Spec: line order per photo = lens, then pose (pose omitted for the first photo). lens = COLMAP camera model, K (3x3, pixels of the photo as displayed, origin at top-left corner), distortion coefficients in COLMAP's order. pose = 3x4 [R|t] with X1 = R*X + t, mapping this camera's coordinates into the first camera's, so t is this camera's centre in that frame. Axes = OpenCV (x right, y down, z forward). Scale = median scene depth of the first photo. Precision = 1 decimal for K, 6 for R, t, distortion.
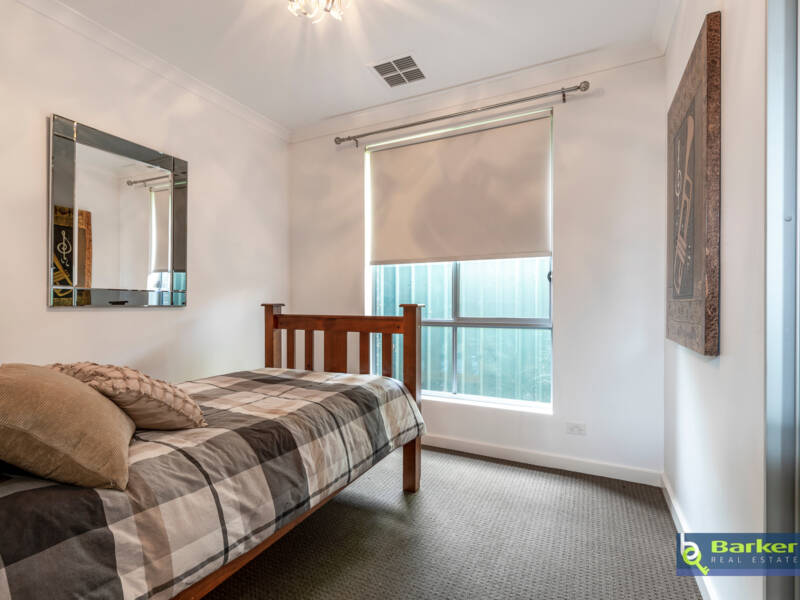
lens RADIAL K [[389.1, 0, 392.2], [0, 389.1, 301.8], [0, 0, 1]] dist [0.002136, -0.000400]
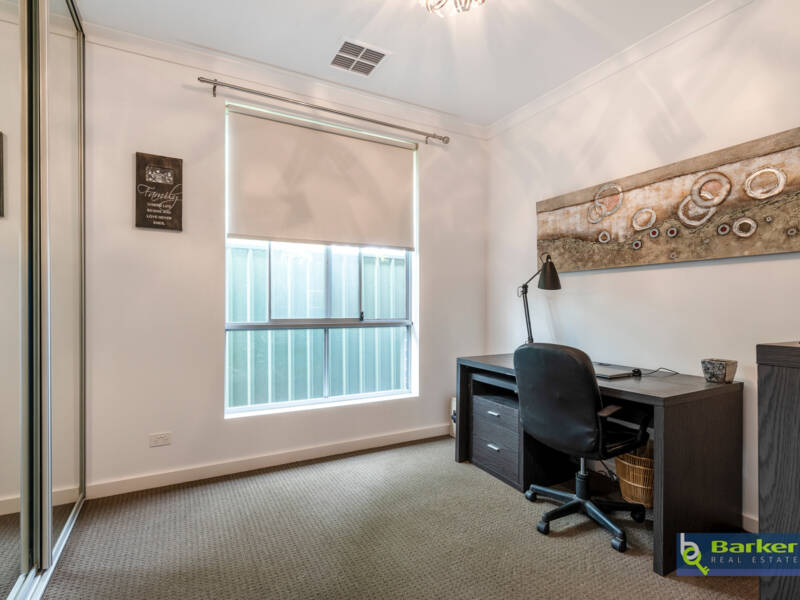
lens RADIAL K [[410.8, 0, 393.5], [0, 410.8, 306.2], [0, 0, 1]] dist [-0.031645, 0.000176]
pose [[0.564085, 0.003664, 0.825708, -0.594596], [-0.011306, 0.999931, 0.003287, 0.004330], [-0.825639, -0.011190, 0.564087, 0.293064]]
